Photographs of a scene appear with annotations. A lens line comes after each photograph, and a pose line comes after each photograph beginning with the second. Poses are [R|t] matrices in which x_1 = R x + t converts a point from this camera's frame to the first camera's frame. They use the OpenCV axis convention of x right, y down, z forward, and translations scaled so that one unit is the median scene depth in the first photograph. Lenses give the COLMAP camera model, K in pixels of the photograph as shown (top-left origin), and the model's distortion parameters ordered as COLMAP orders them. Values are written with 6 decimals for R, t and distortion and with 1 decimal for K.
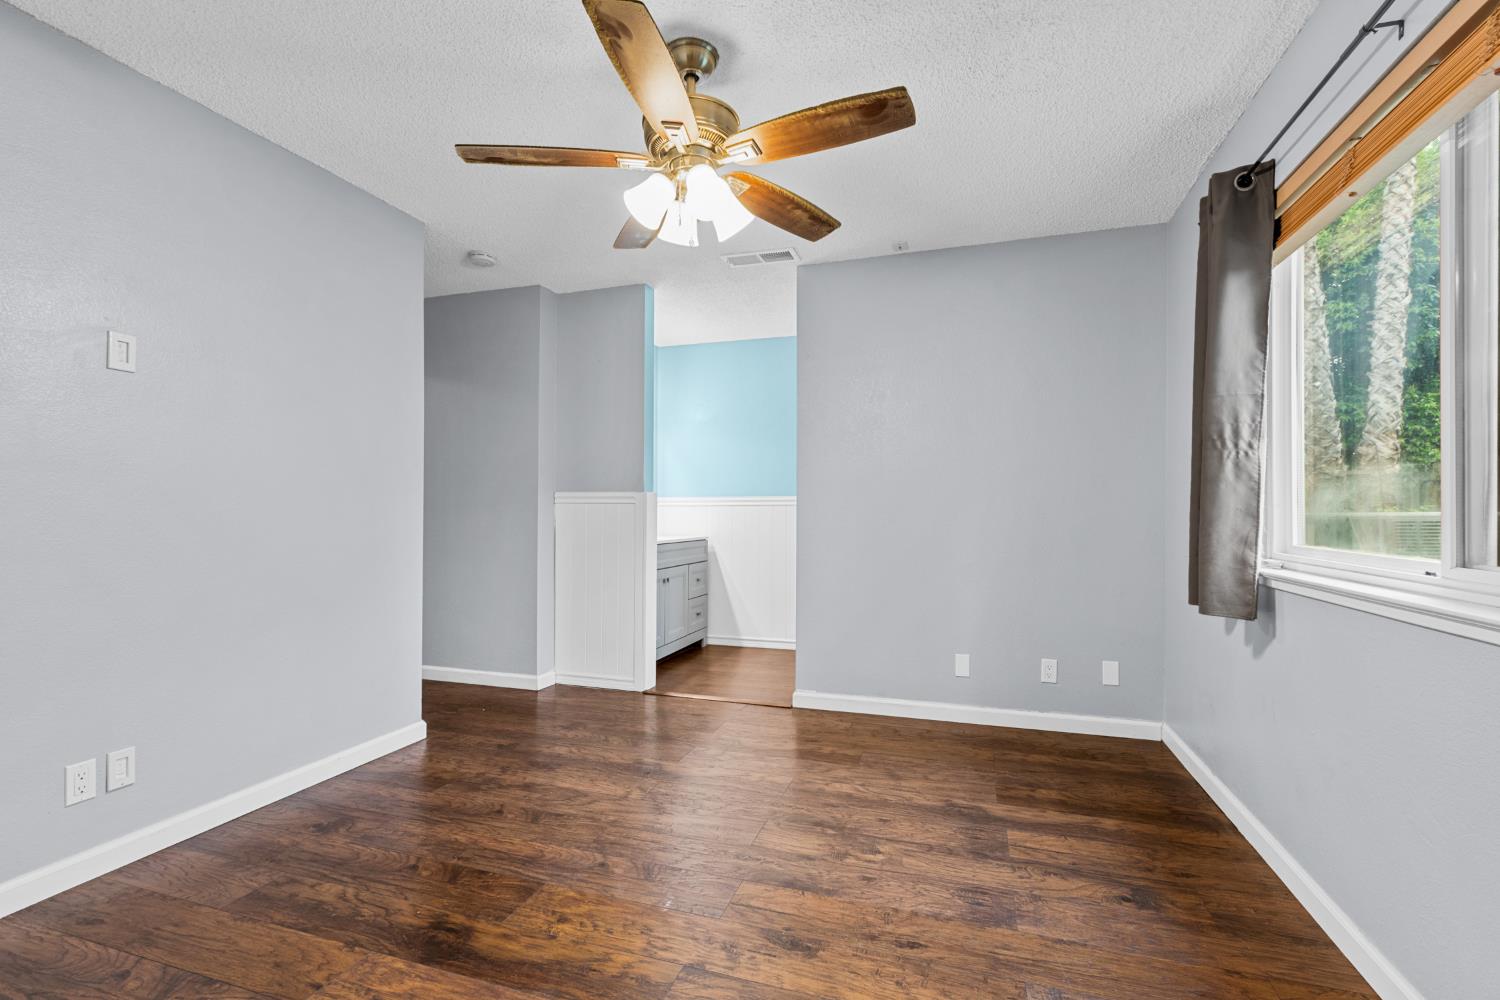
lens RADIAL K [[669.1, 0, 745.5], [0, 669.1, 503.3], [0, 0, 1]] dist [-0.000618, -0.000028]
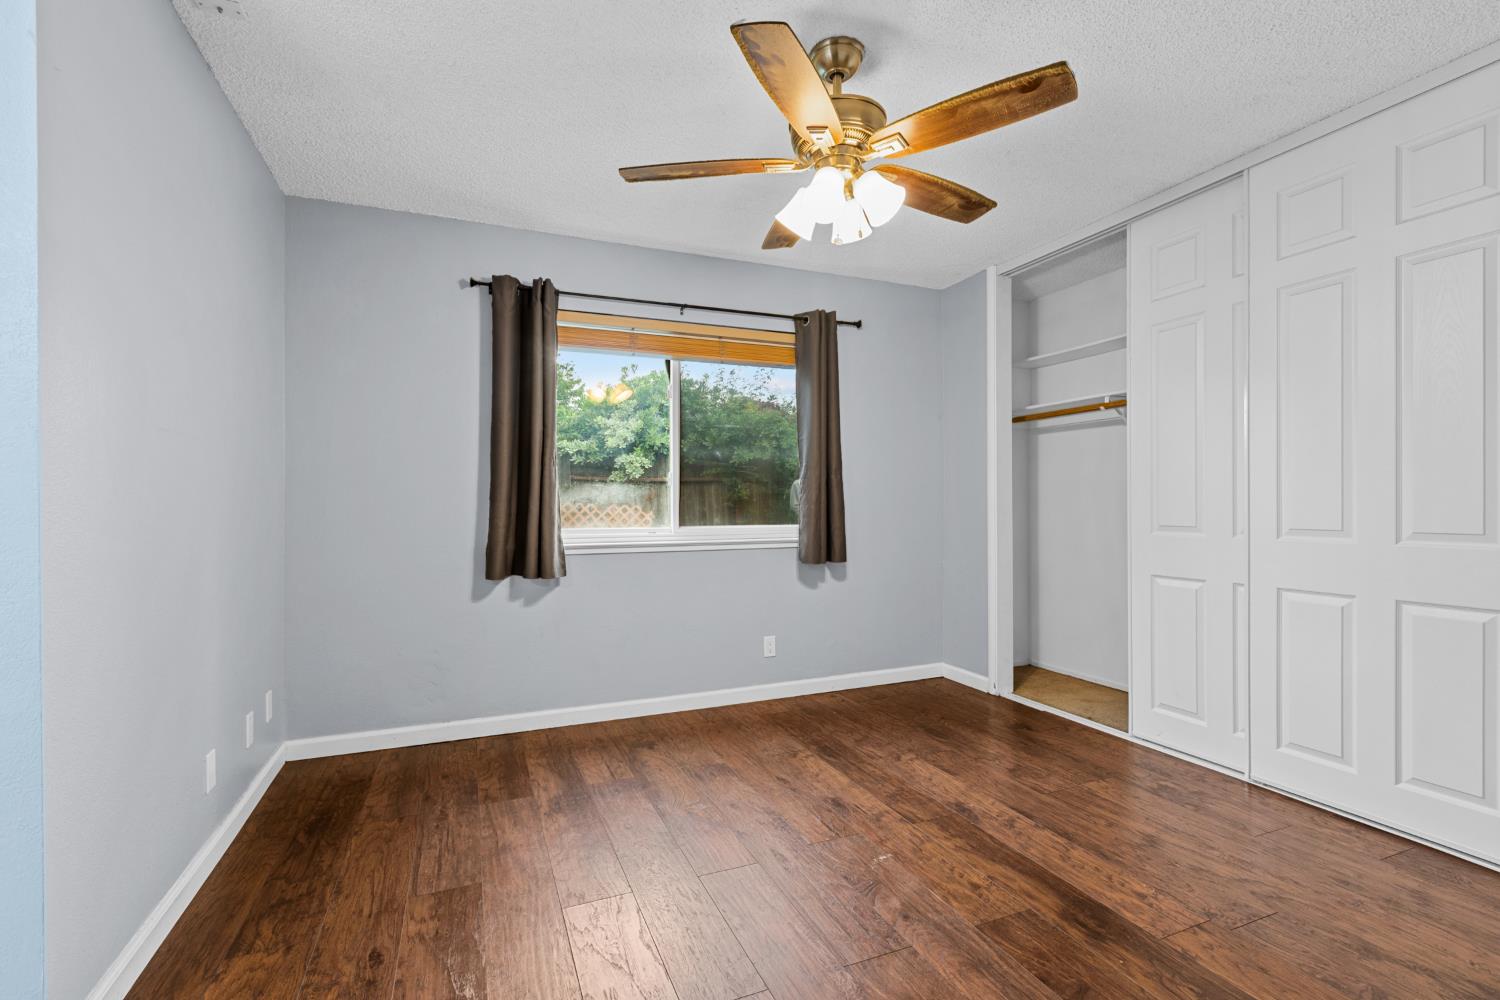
lens RADIAL K [[669.1, 0, 745.5], [0, 669.1, 503.3], [0, 0, 1]] dist [-0.000618, -0.000028]
pose [[-0.658407, 0.004374, 0.752650, -0.808309], [-0.003011, 0.999960, -0.008446, 0.013174], [-0.752656, -0.007827, -0.658367, 1.909915]]
